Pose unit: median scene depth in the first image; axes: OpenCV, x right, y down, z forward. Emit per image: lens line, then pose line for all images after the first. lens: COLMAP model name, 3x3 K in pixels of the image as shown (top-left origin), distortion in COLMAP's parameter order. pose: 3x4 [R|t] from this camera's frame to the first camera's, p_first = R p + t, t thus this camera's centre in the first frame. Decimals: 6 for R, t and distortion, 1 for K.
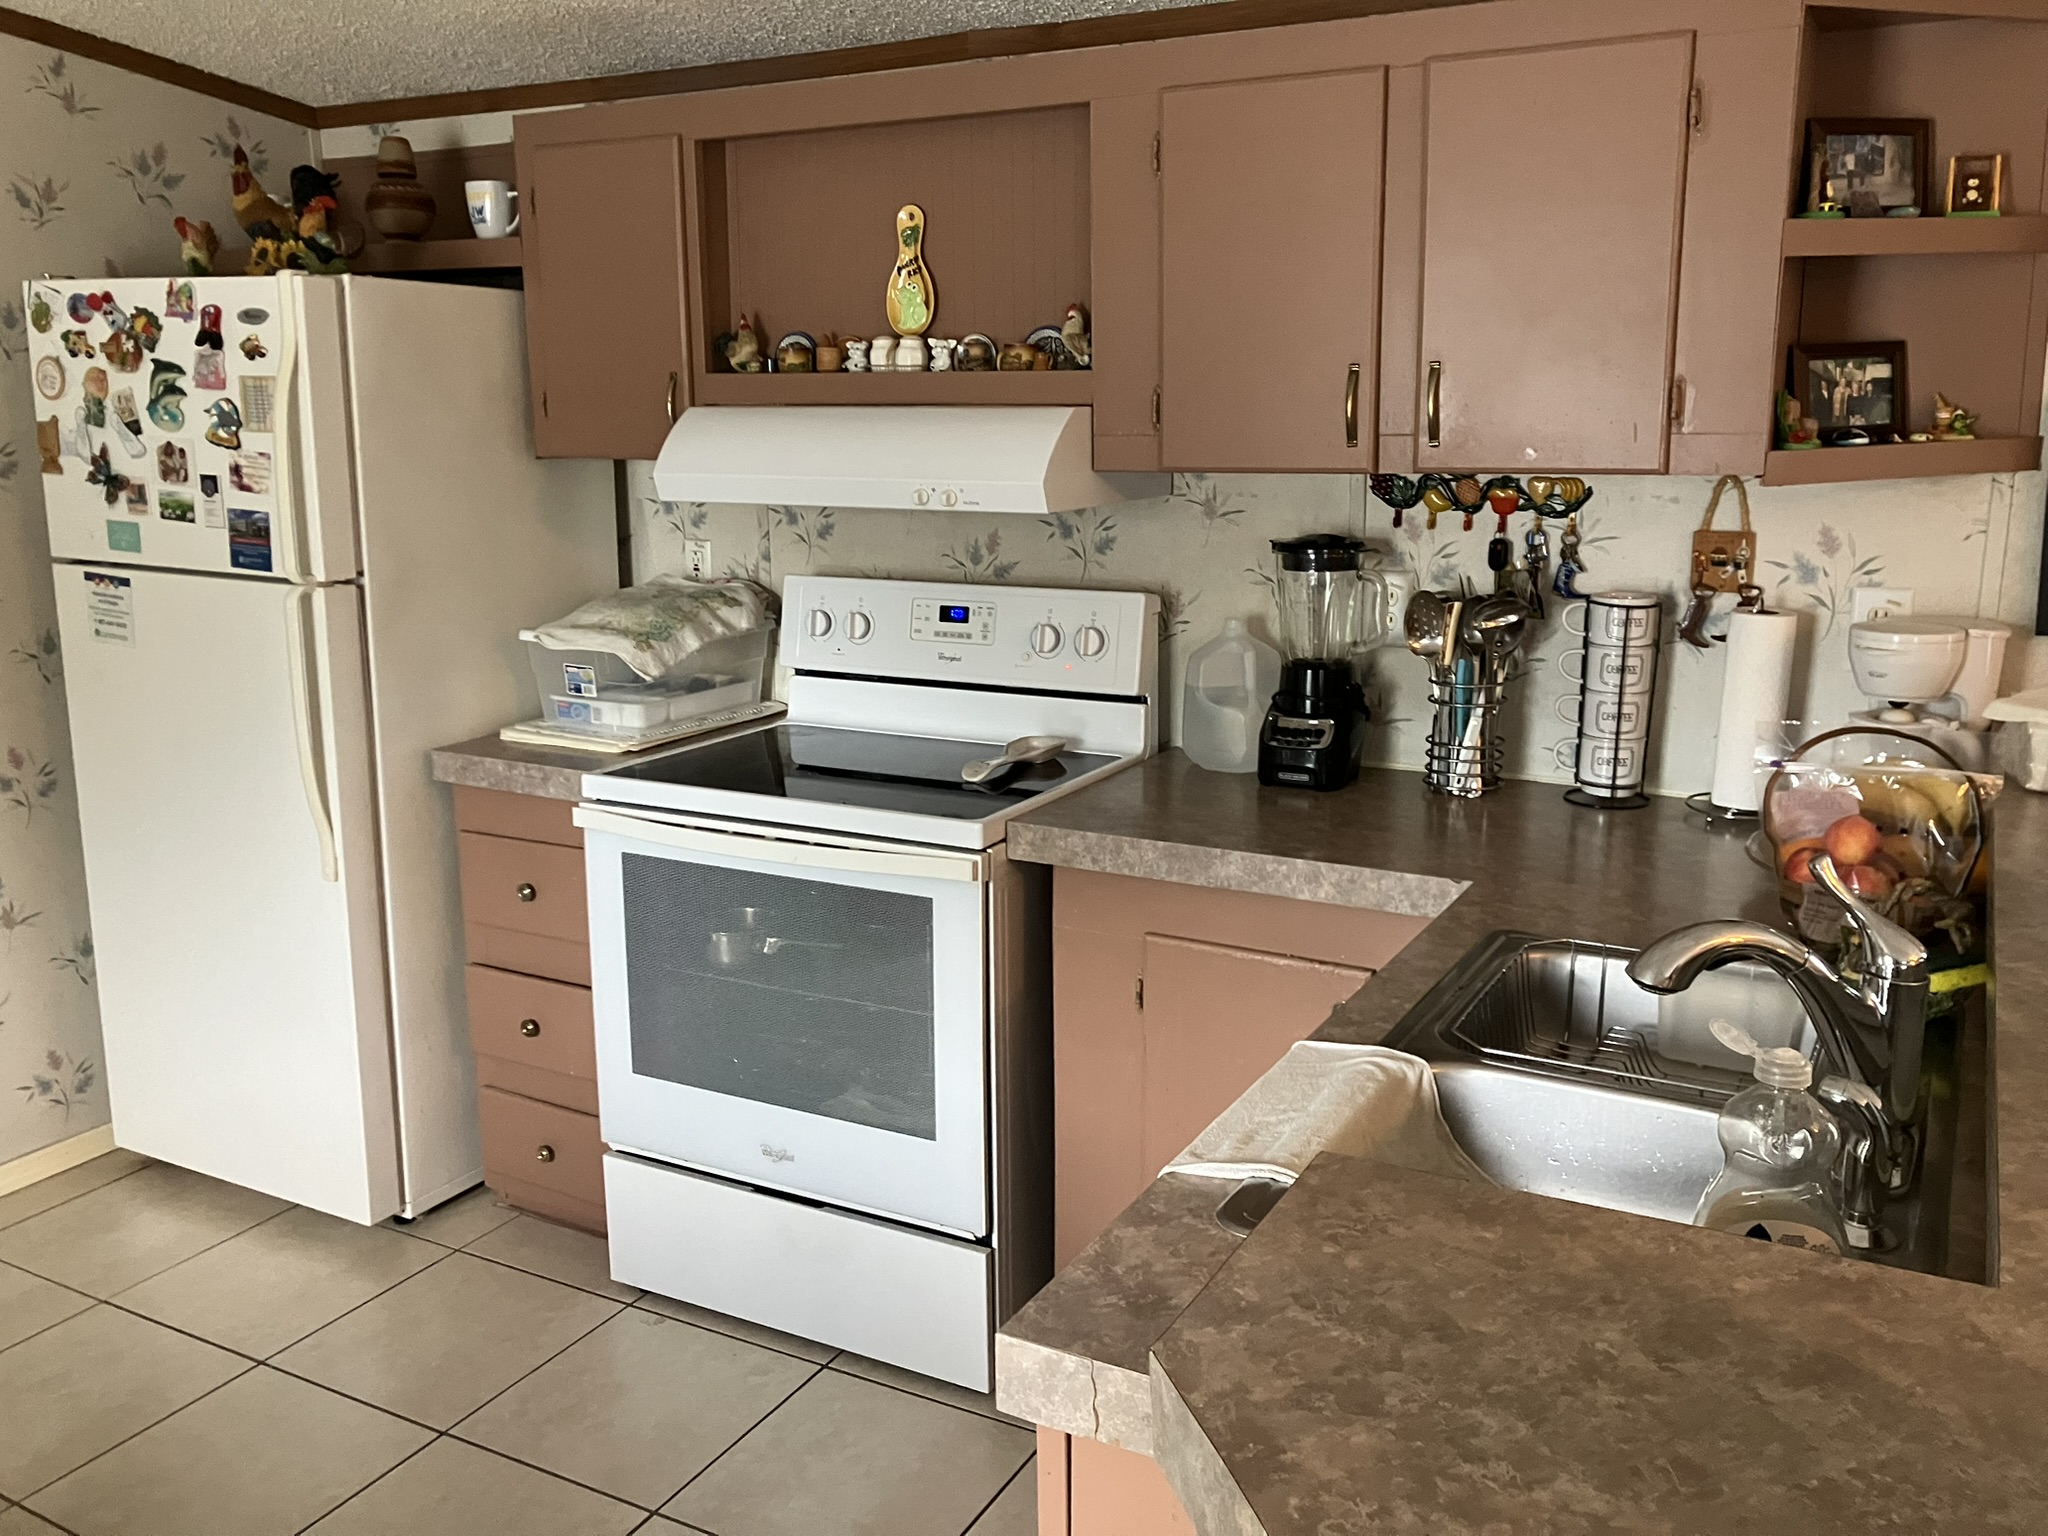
lens RADIAL K [[1734.7, 0, 1018.2], [0, 1734.7, 733.5], [0, 0, 1]] dist [0.038978, -0.011961]
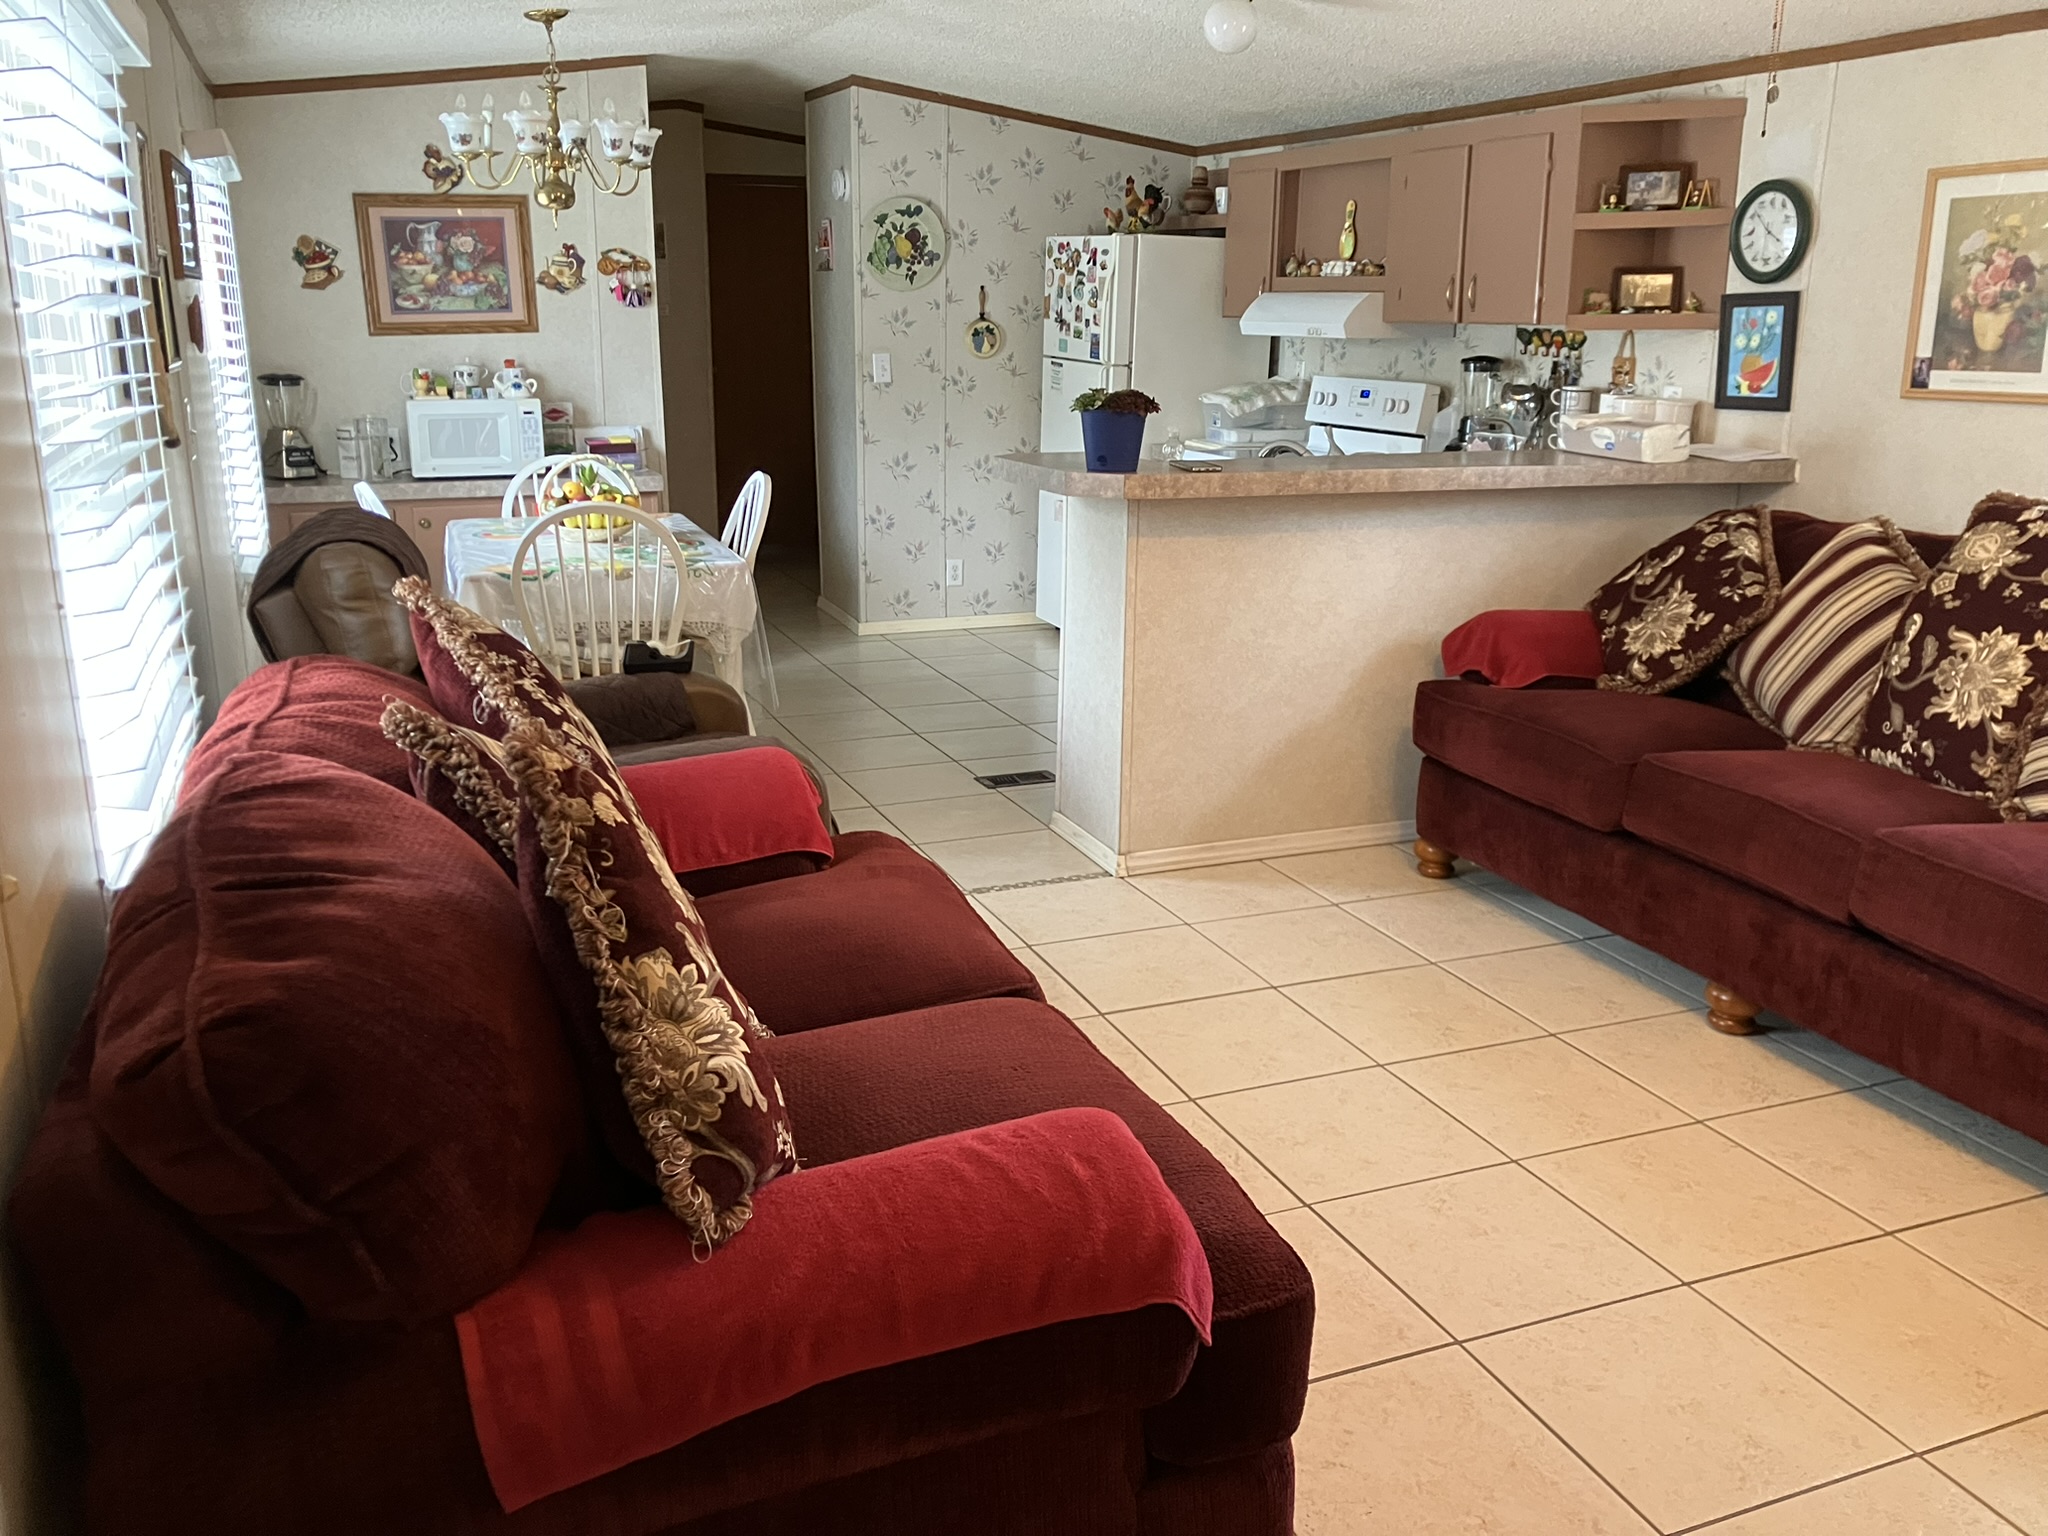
lens RADIAL K [[1734.7, 0, 1018.2], [0, 1734.7, 733.5], [0, 0, 1]] dist [0.038978, -0.011961]
pose [[0.775688, 0.171442, -0.607385, 1.005292], [-0.141948, 0.985131, 0.096784, 0.194233], [0.614947, 0.011143, 0.788490, -0.927268]]
